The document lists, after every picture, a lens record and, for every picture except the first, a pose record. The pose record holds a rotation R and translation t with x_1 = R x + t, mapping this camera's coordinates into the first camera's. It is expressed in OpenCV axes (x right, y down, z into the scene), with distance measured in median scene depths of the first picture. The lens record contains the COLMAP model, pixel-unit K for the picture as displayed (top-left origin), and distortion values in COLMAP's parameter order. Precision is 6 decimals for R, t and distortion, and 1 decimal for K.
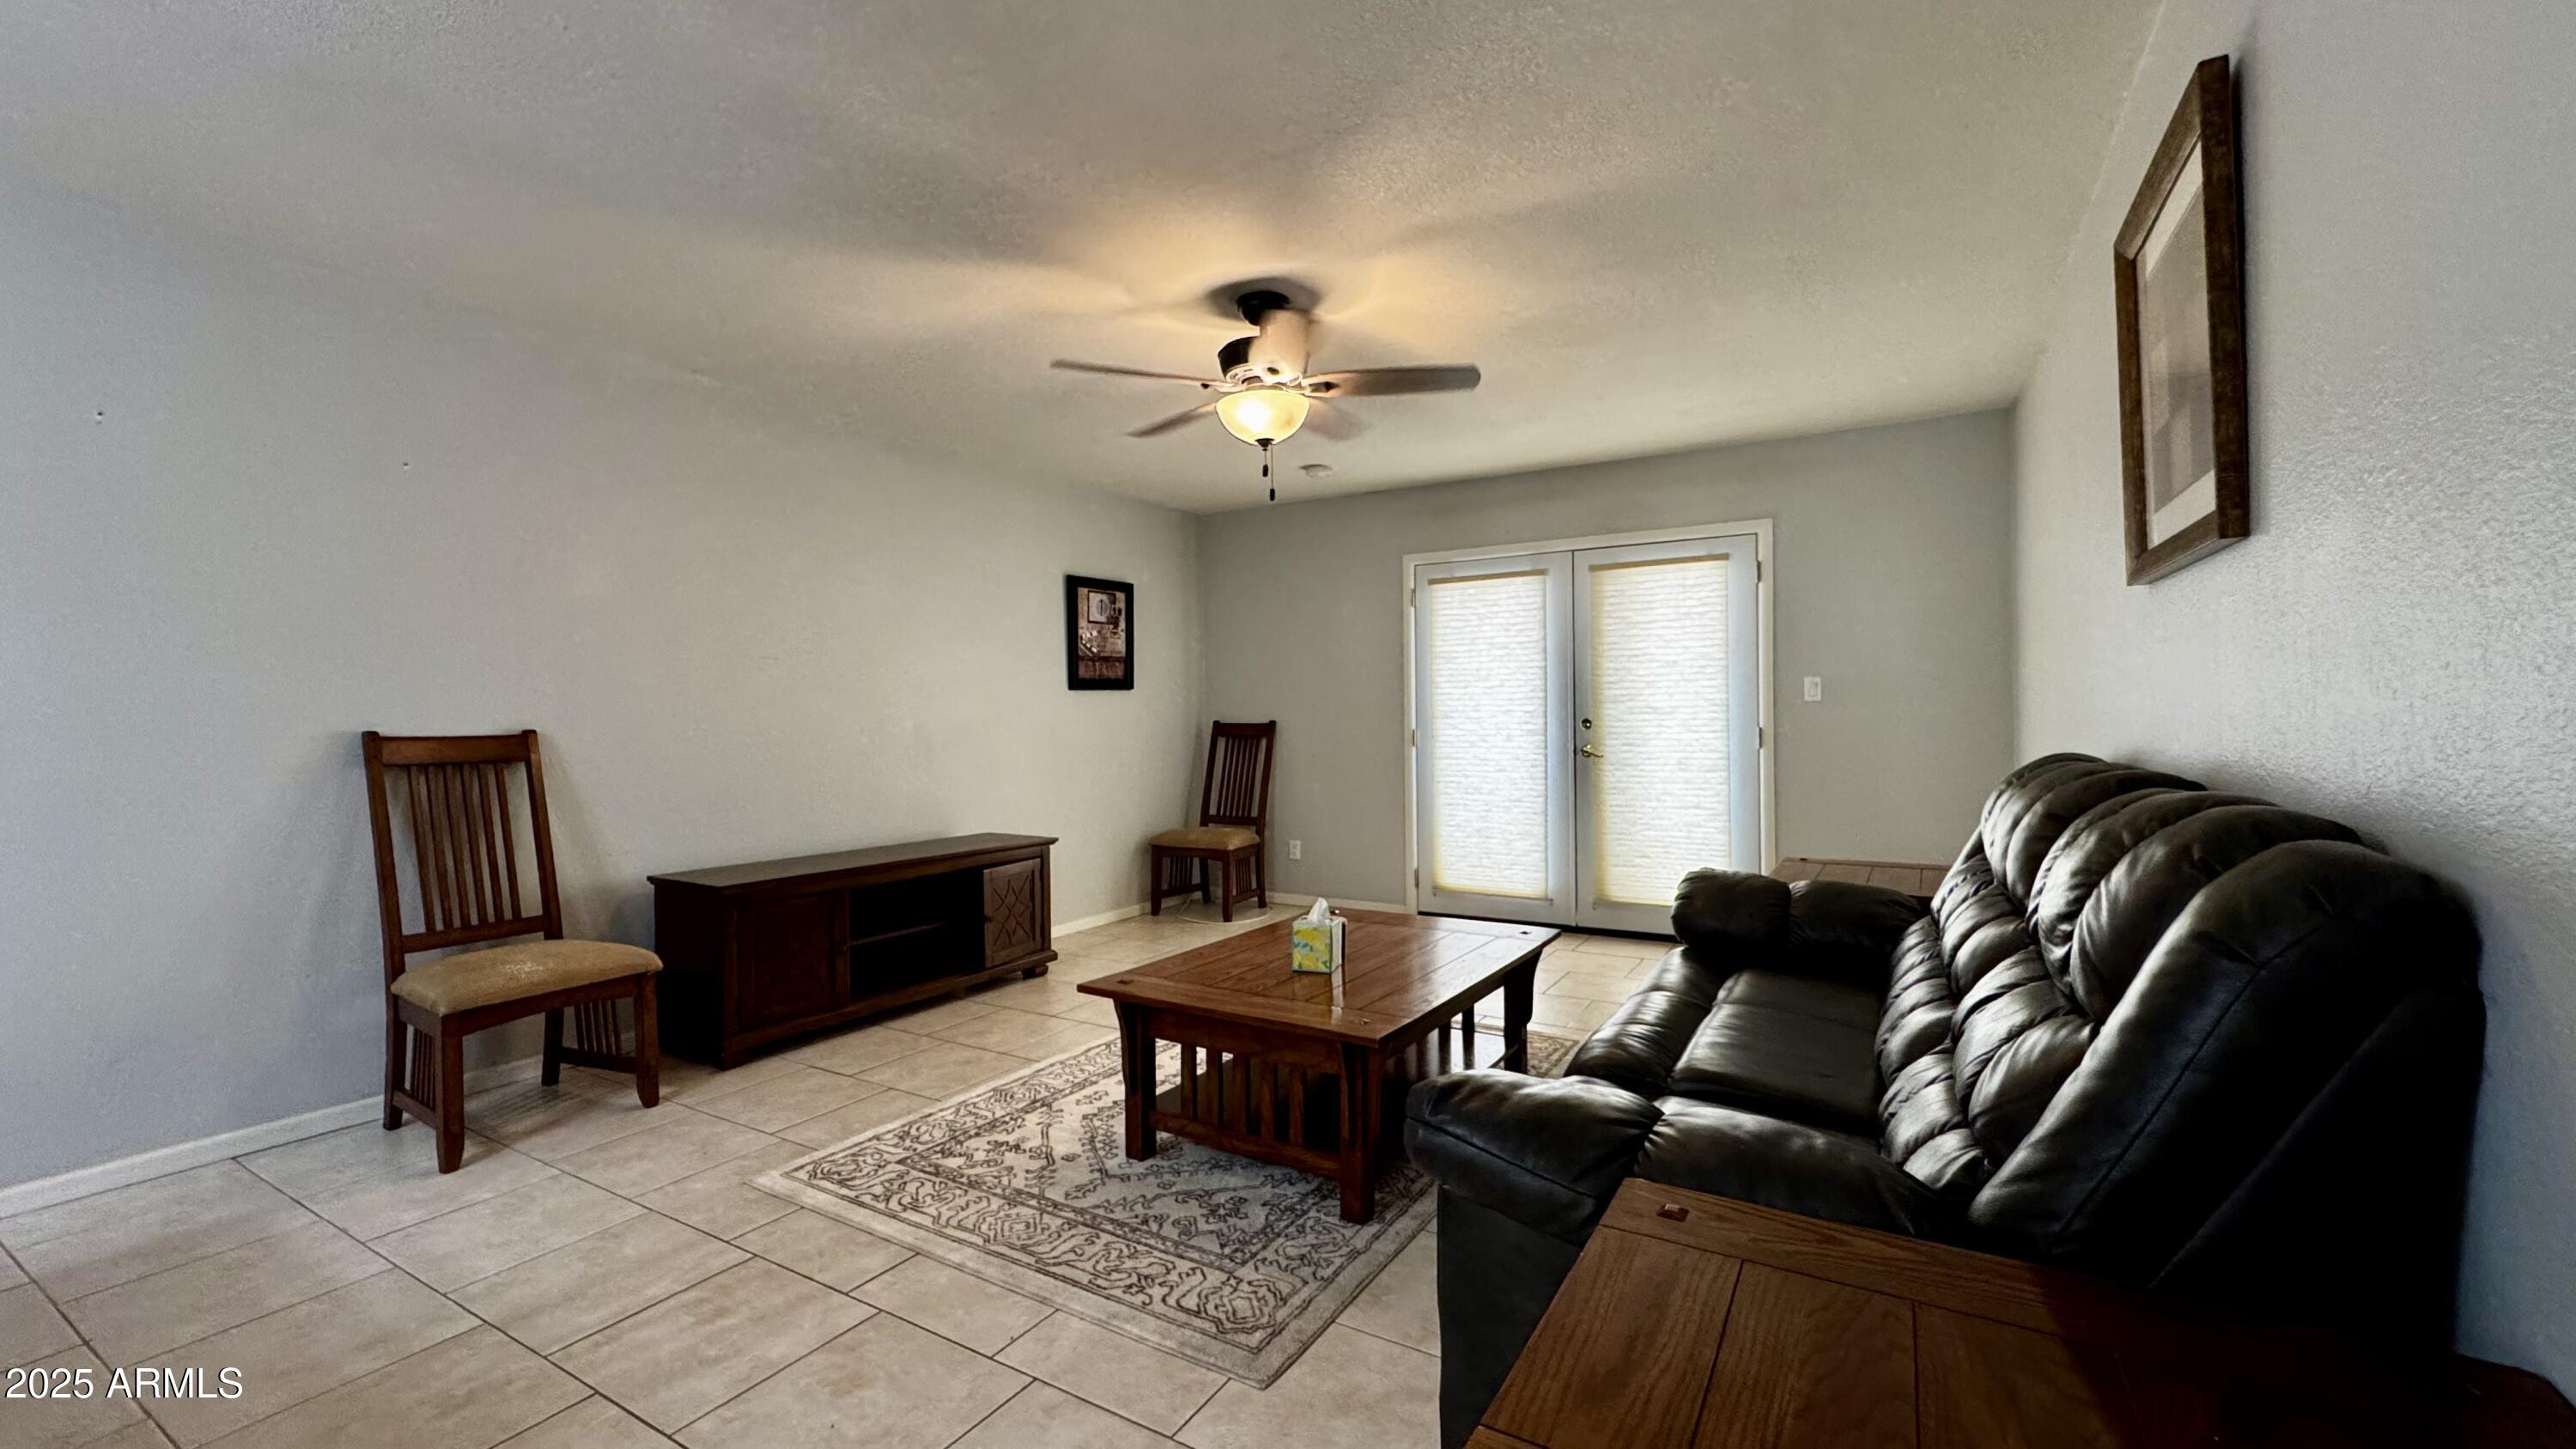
lens RADIAL K [[1024.2, 0, 1289.0], [0, 1024.2, 722.1], [0, 0, 1]] dist [-0.004673, 0.000311]
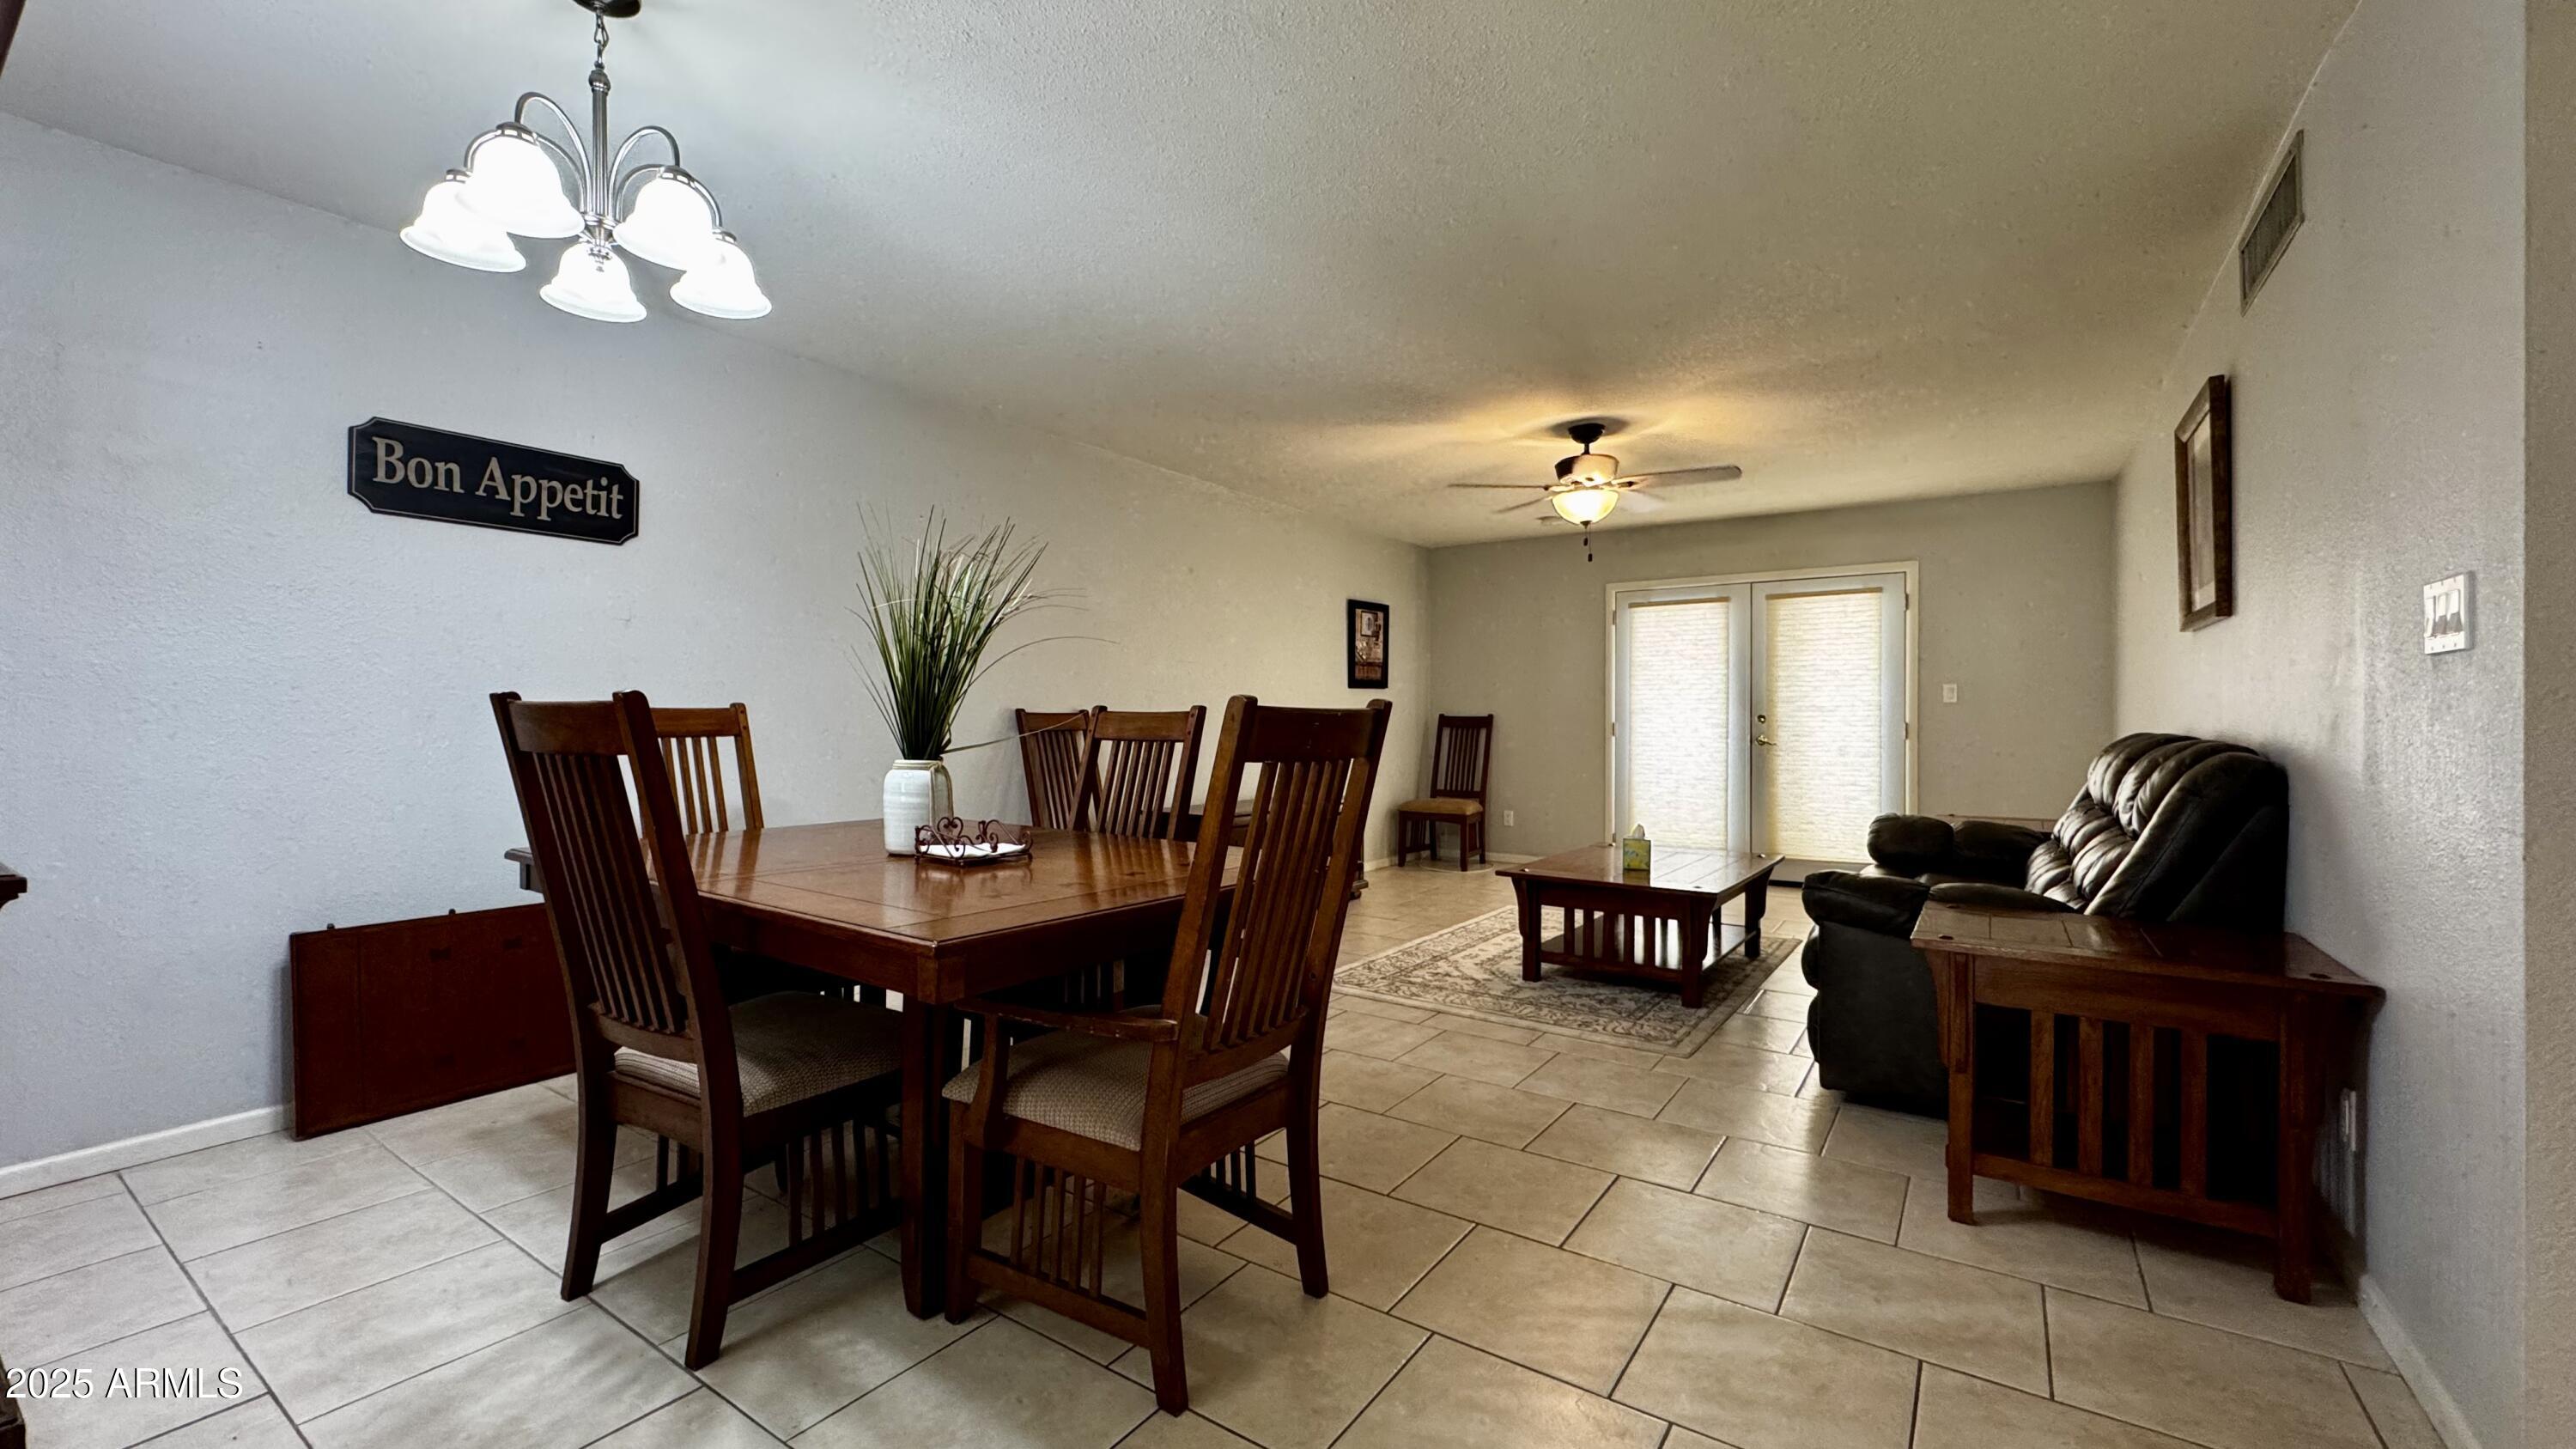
lens RADIAL K [[1024.2, 0, 1289.0], [0, 1024.2, 722.1], [0, 0, 1]] dist [-0.004673, 0.000311]
pose [[0.997727, 0.013005, -0.066122, -0.242854], [-0.013109, 0.999913, -0.001137, 0.016769], [0.066101, 0.002001, 0.997811, -0.353974]]
